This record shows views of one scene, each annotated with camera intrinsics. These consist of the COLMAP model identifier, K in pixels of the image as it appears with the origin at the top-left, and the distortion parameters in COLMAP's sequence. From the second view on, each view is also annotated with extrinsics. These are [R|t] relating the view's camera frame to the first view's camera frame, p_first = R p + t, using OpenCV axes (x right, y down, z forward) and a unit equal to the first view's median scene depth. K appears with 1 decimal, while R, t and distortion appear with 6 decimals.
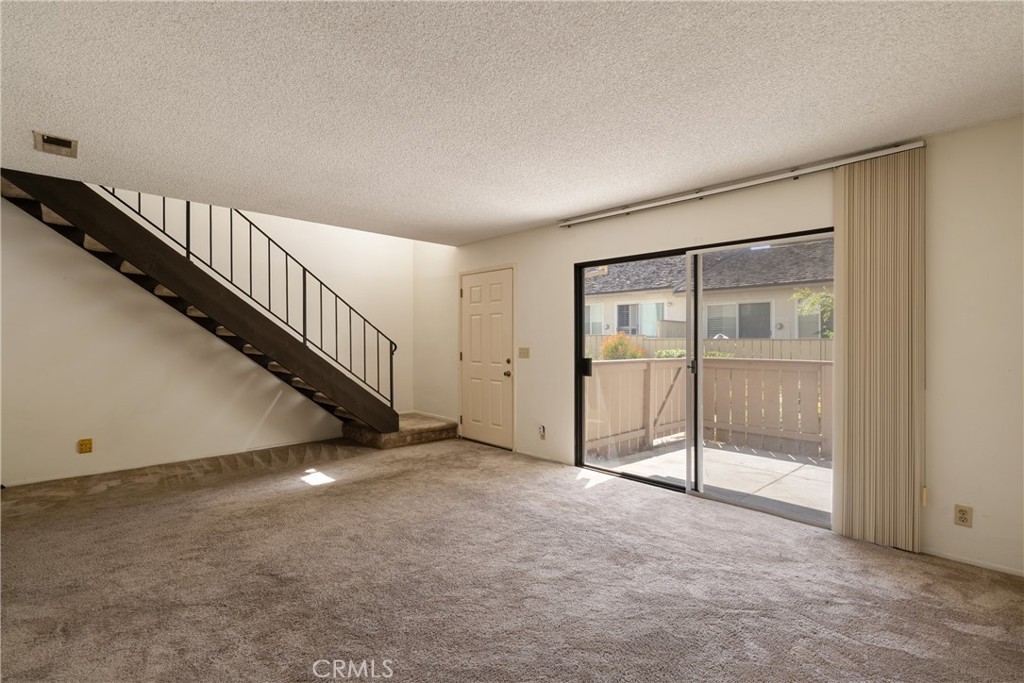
lens RADIAL K [[465.0, 0, 512.0], [0, 465.0, 341.5], [0, 0, 1]] dist [0.001325, 0.000405]
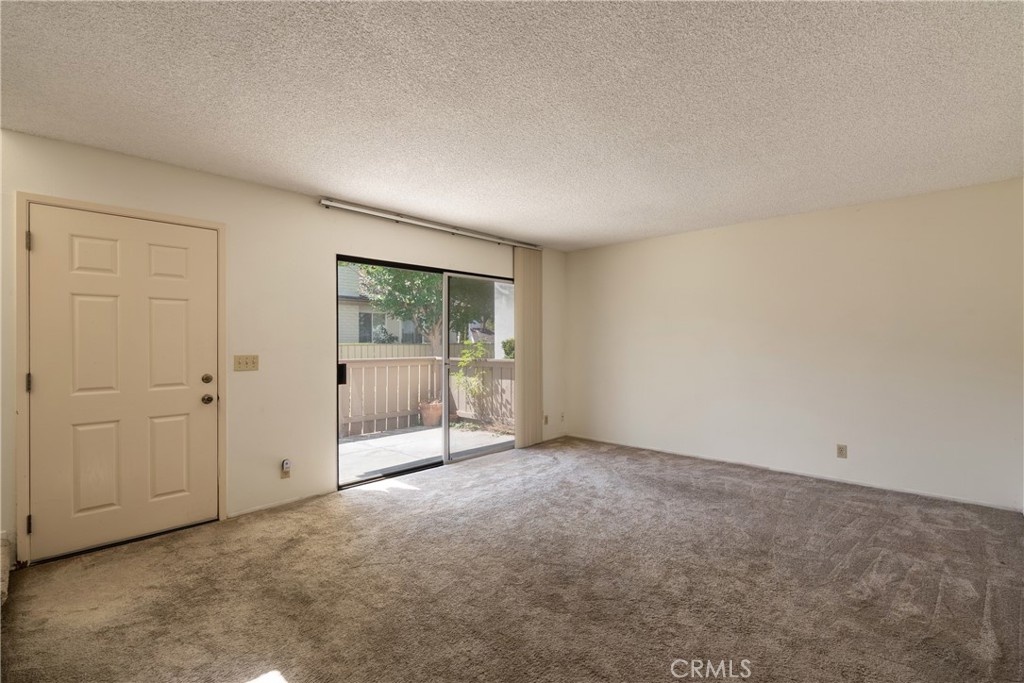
lens RADIAL K [[465.0, 0, 512.0], [0, 465.0, 341.5], [0, 0, 1]] dist [0.001325, 0.000405]
pose [[-0.029957, -0.001793, 0.999550, -0.736676], [0.009332, 0.999954, 0.002073, -0.005179], [-0.999508, 0.009390, -0.029939, 0.710935]]
